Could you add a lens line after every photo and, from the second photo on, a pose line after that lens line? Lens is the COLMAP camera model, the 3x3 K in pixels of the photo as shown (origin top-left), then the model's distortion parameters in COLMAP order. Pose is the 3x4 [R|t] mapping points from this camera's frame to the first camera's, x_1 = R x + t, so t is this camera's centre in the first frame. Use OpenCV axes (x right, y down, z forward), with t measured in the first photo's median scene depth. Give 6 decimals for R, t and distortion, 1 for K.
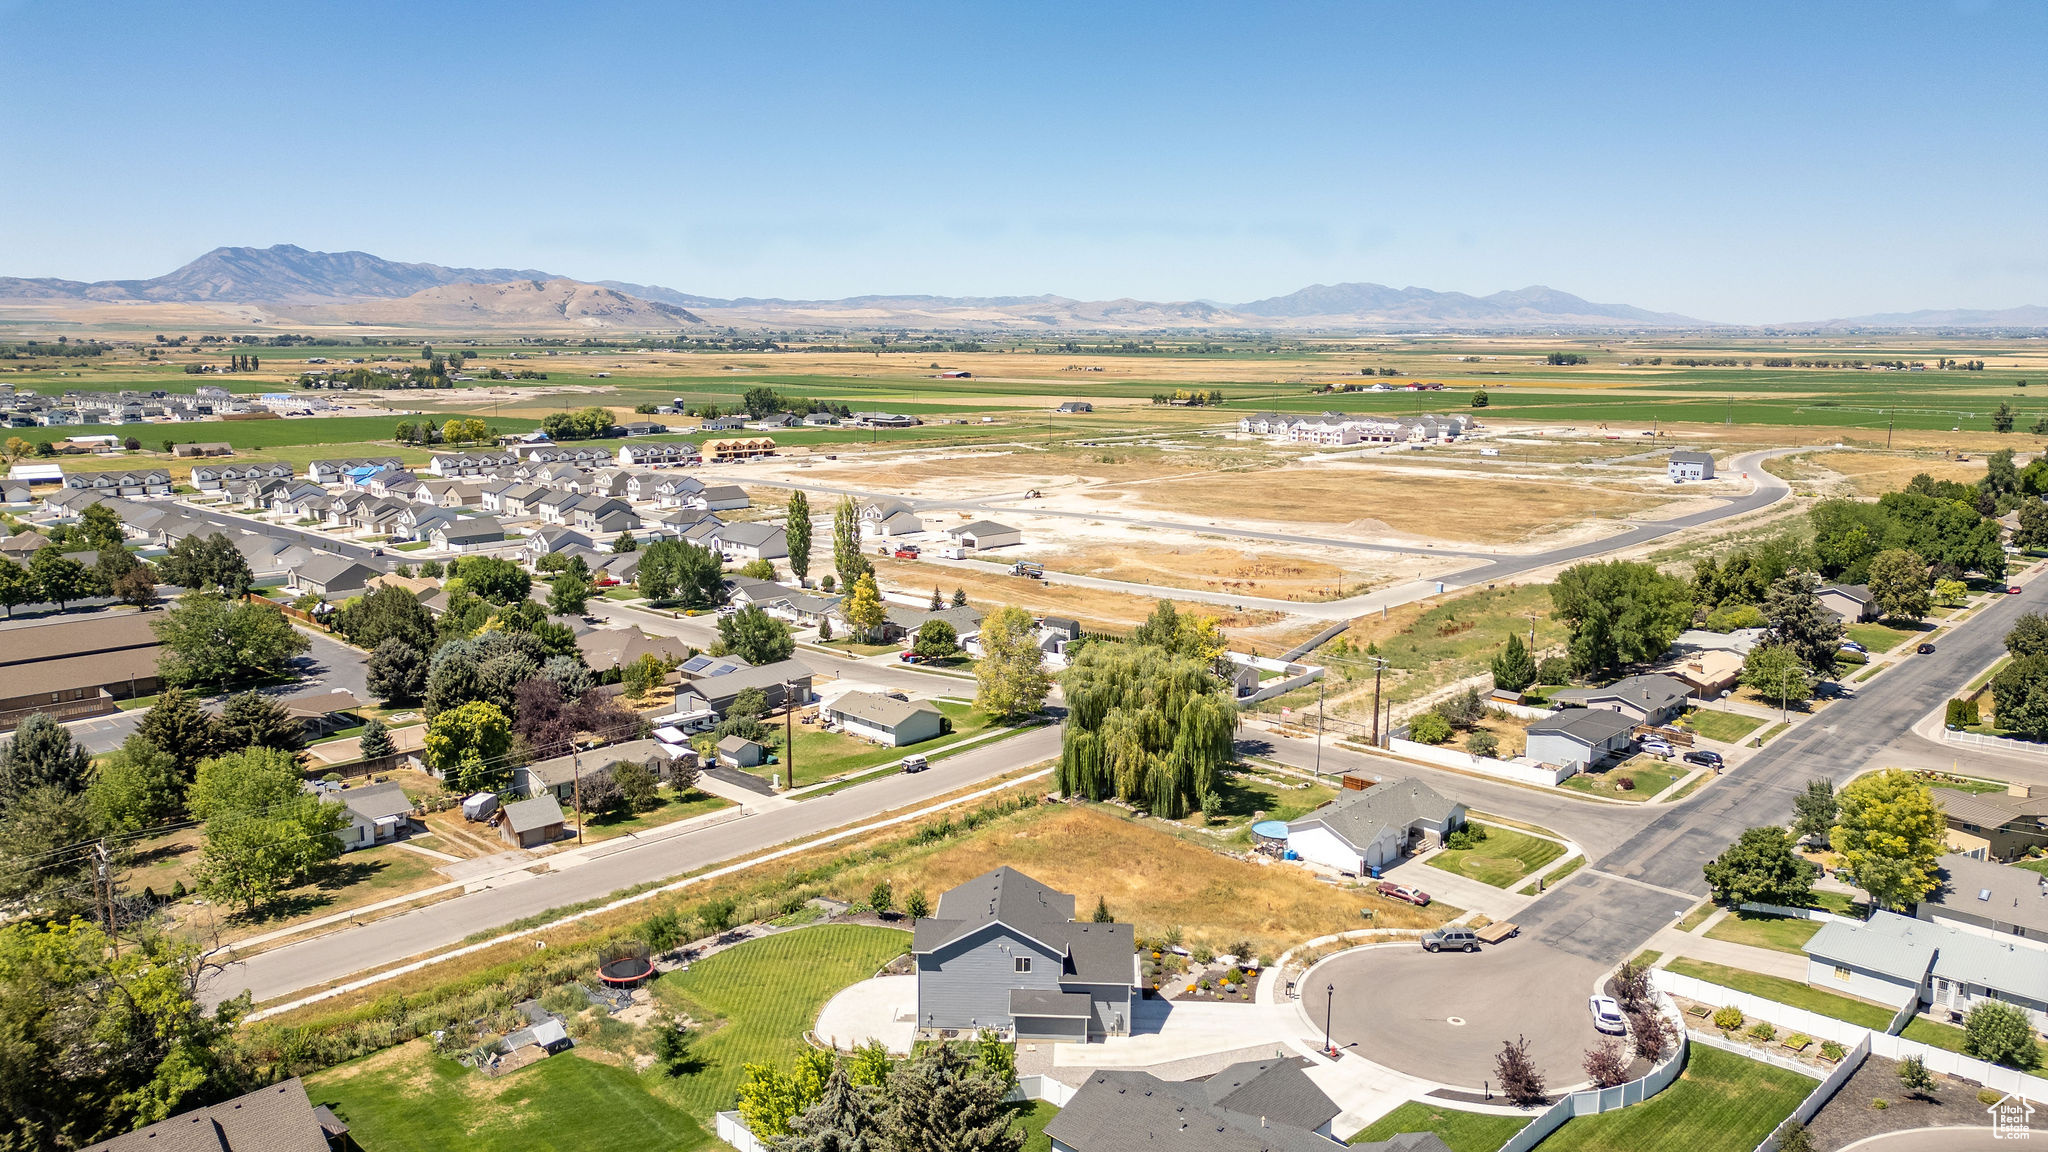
lens RADIAL K [[1437.7, 0, 1024.0], [0, 1437.7, 576.0], [0, 0, 1]] dist [0.060693, -0.045940]
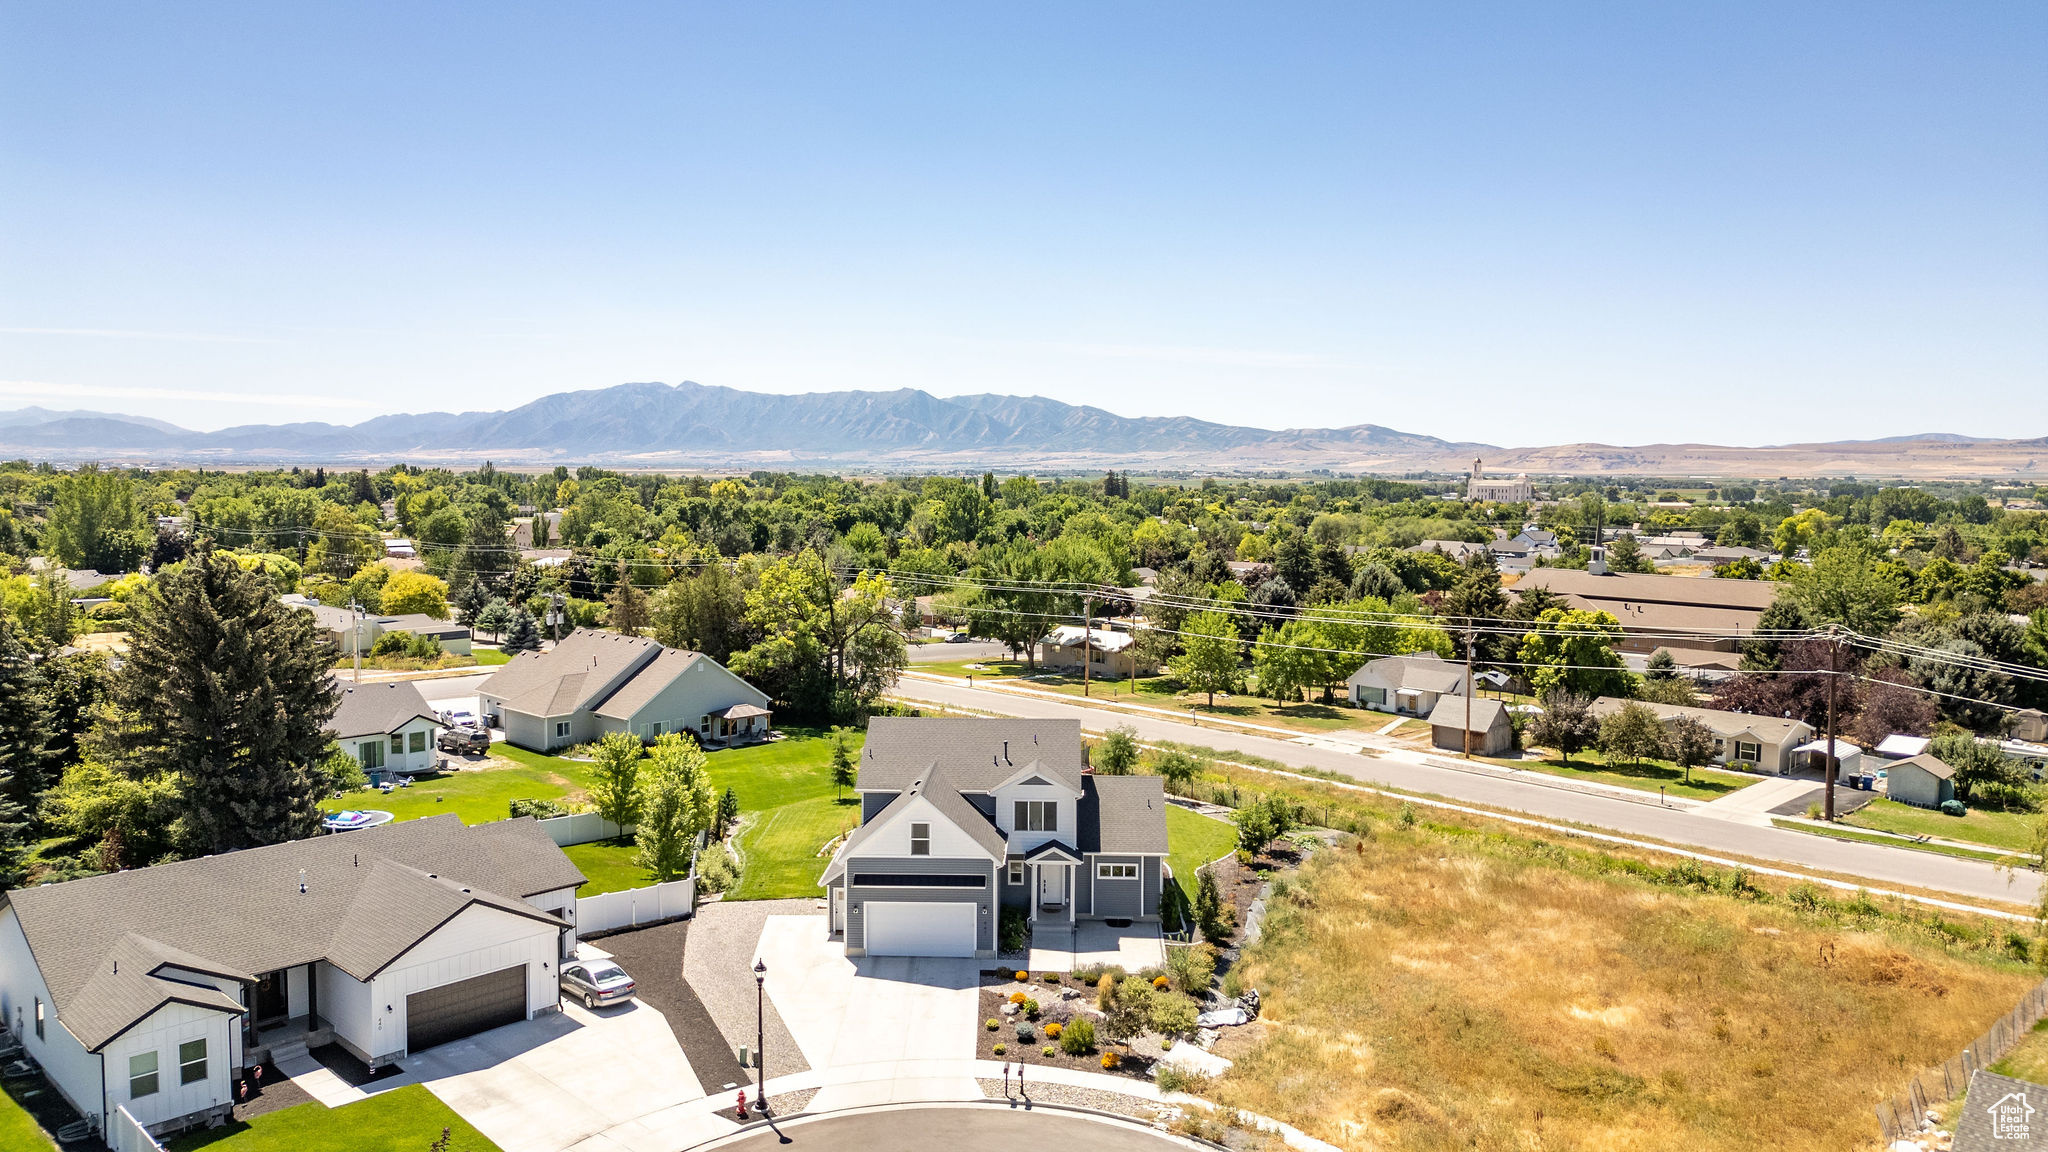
lens RADIAL K [[1522.7, 0, 948.1], [0, 1522.7, 575.4], [0, 0, 1]] dist [0.064998, -0.060652]
pose [[-0.035746, 0.081898, -0.995999, 0.312074], [-0.161274, 0.983101, 0.086625, 0.047431], [0.986262, 0.163725, -0.021934, 0.472726]]
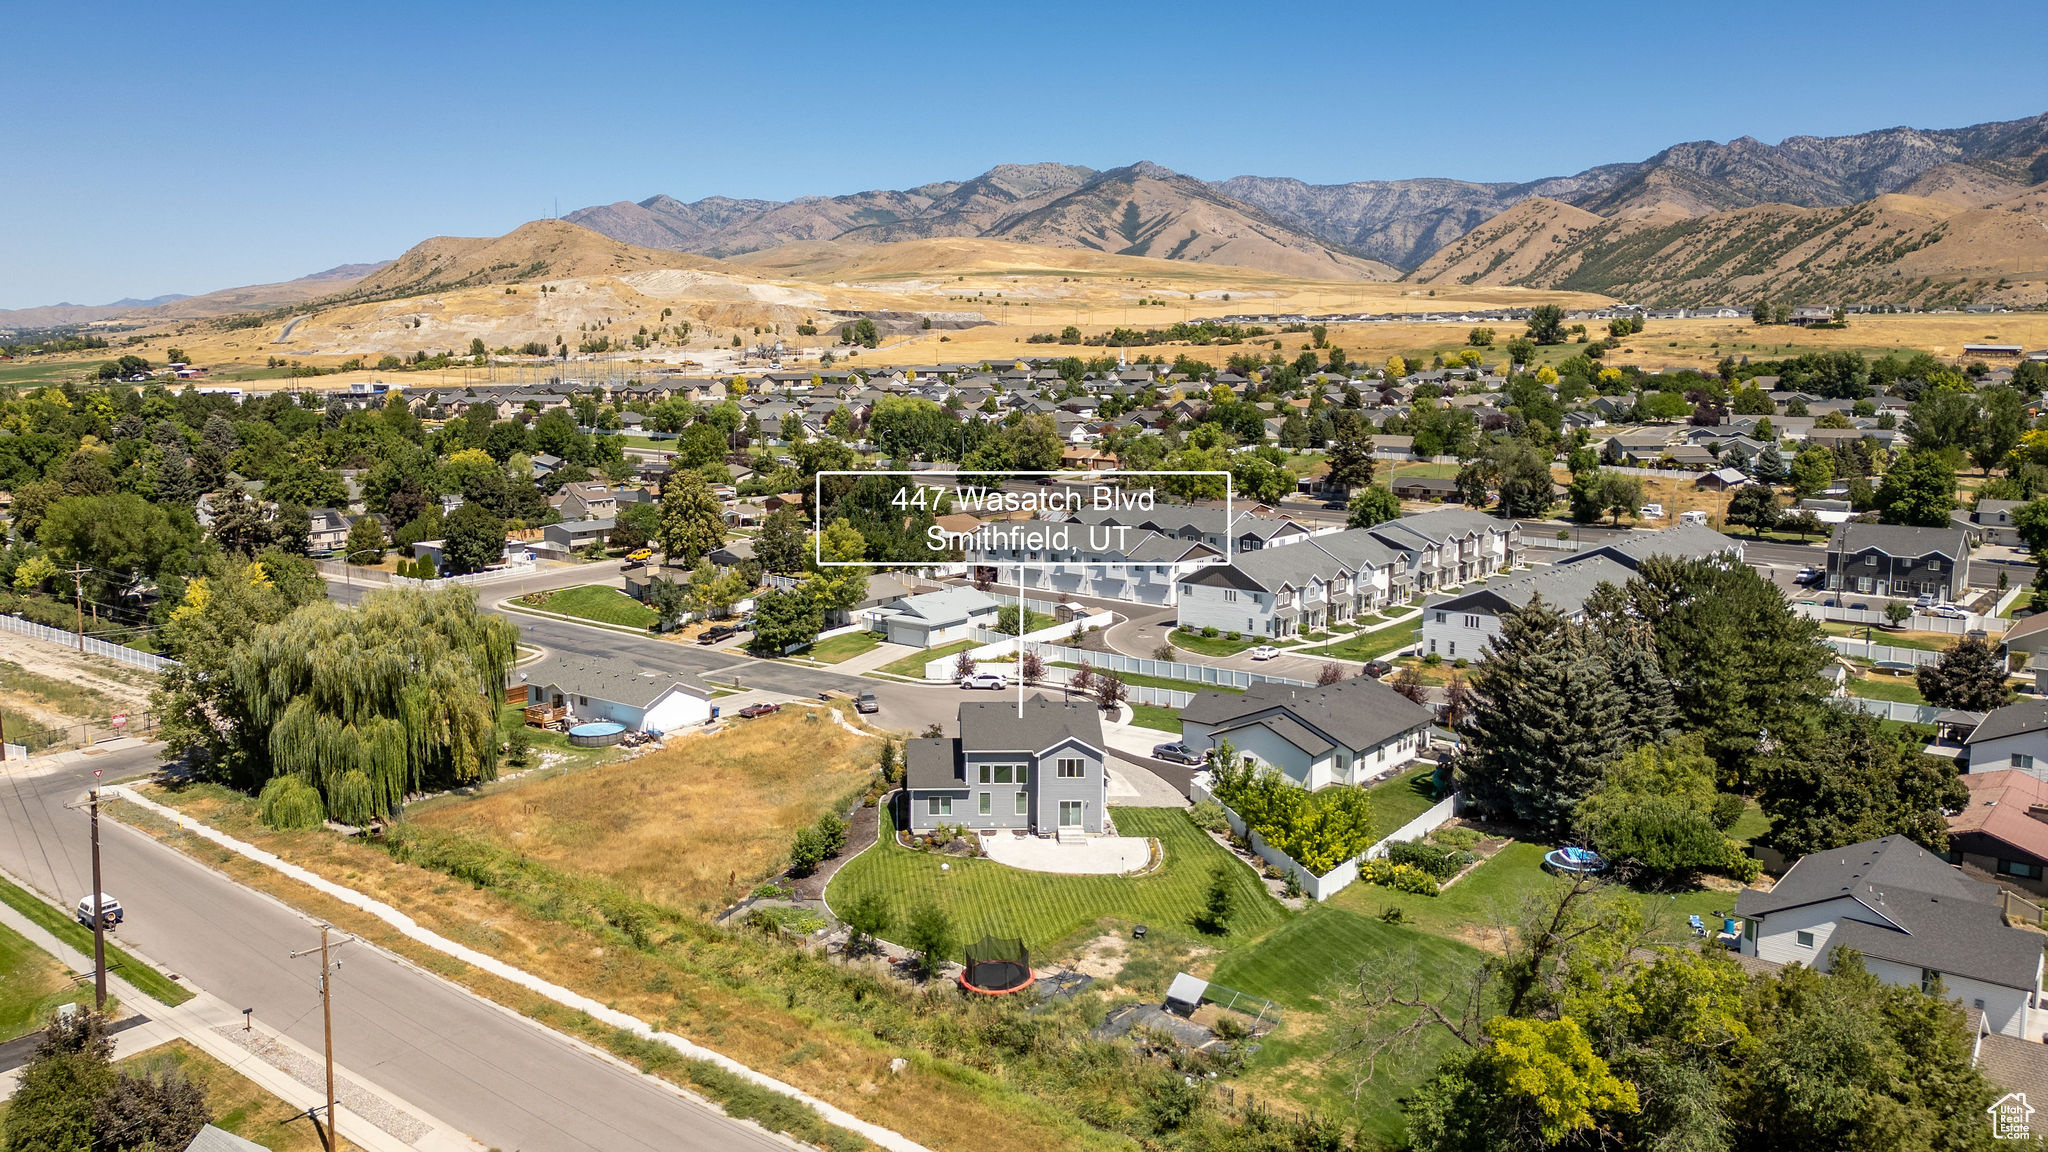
lens RADIAL K [[1522.7, 0, 948.1], [0, 1522.7, 575.4], [0, 0, 1]] dist [0.064998, -0.060652]
pose [[-0.080779, -0.153343, 0.984866, -0.501645], [0.174741, 0.970613, 0.165457, -0.026609], [-0.981295, 0.185462, -0.051610, 0.519446]]
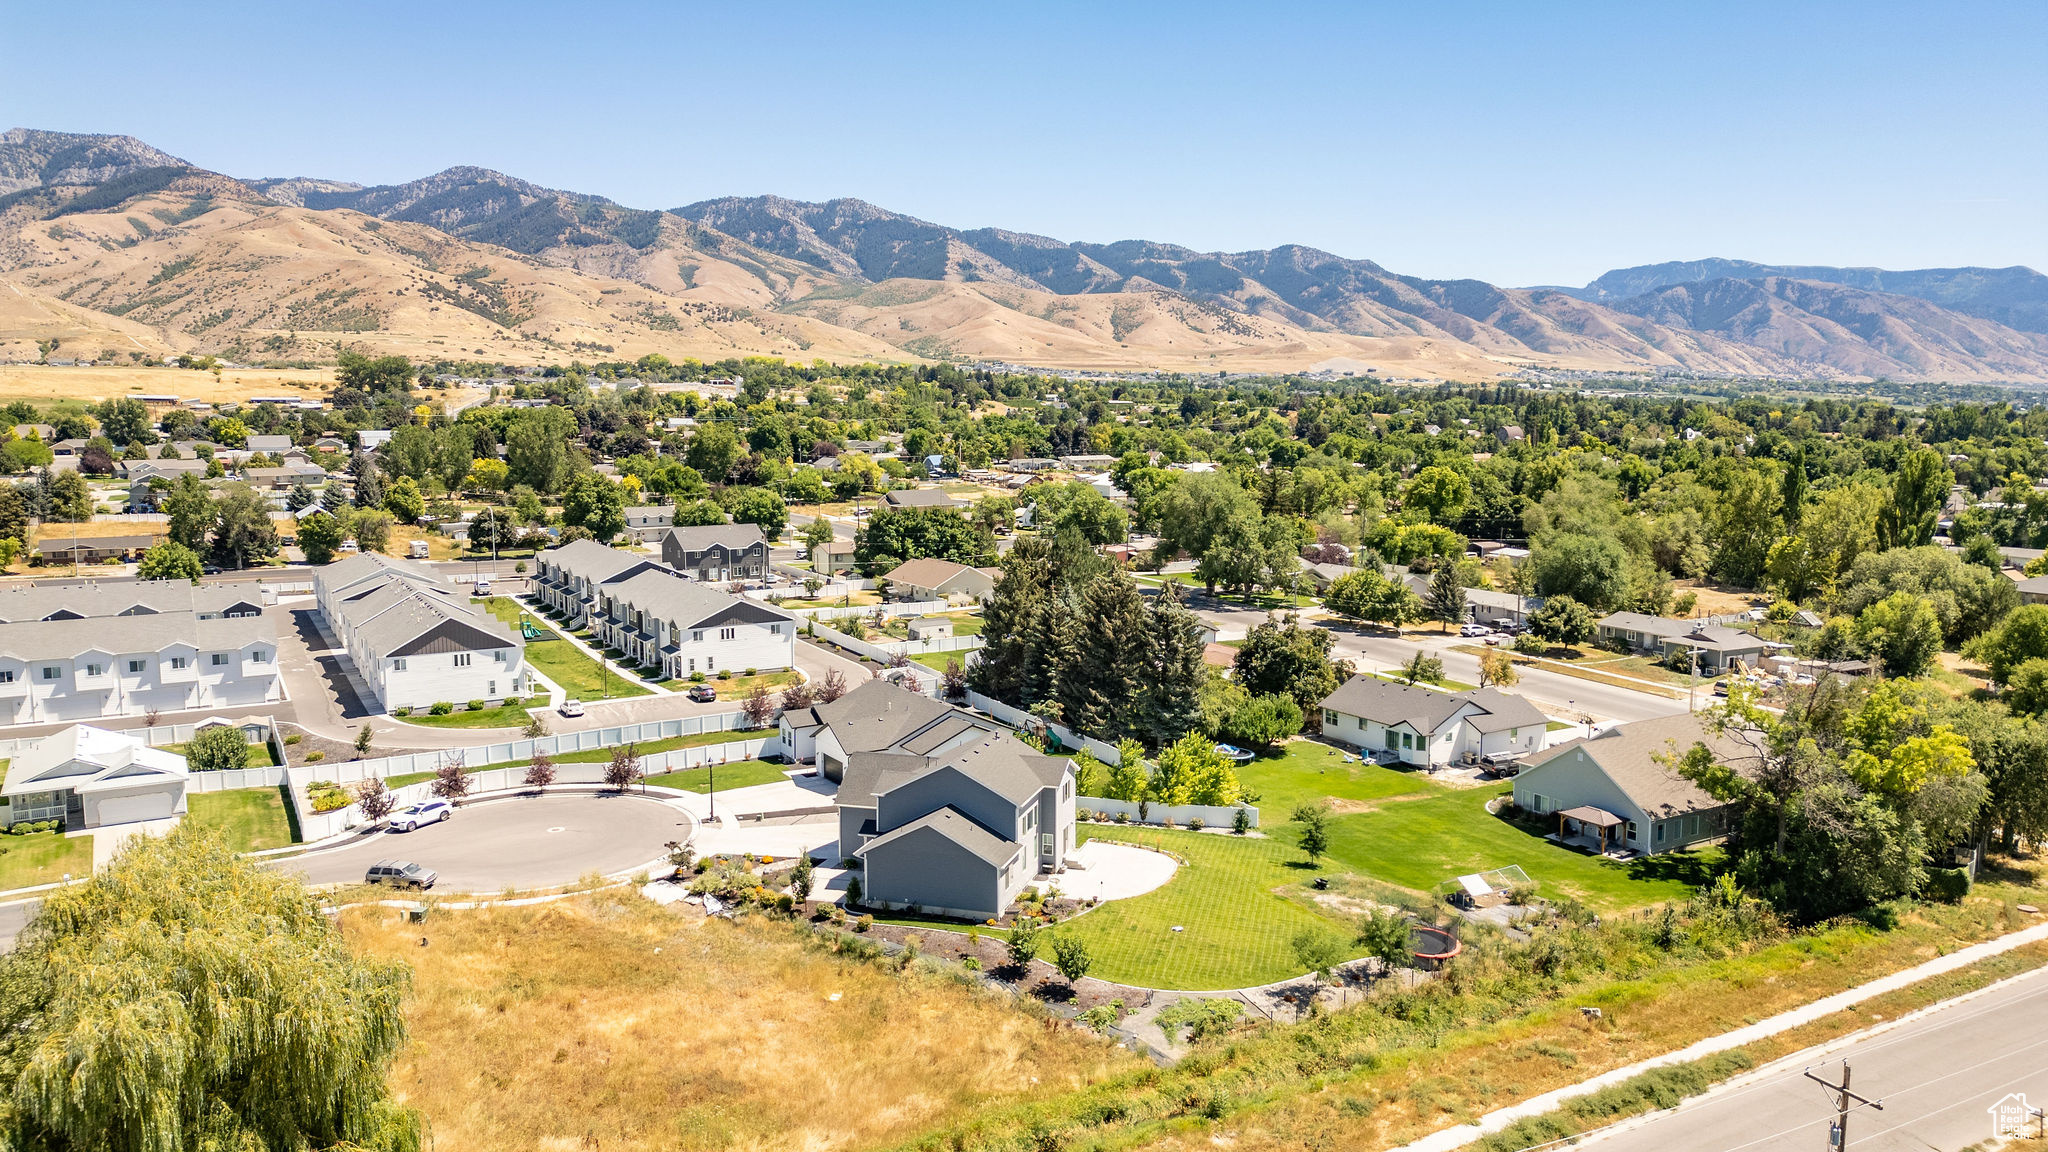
lens RADIAL K [[1437.7, 0, 1024.0], [0, 1437.7, 576.0], [0, 0, 1]] dist [0.060693, -0.045940]
pose [[-0.967951, -0.034299, 0.248785, -0.128682], [0.040634, 0.956187, 0.289922, -0.070631], [-0.247829, 0.290740, -0.924149, 0.858329]]
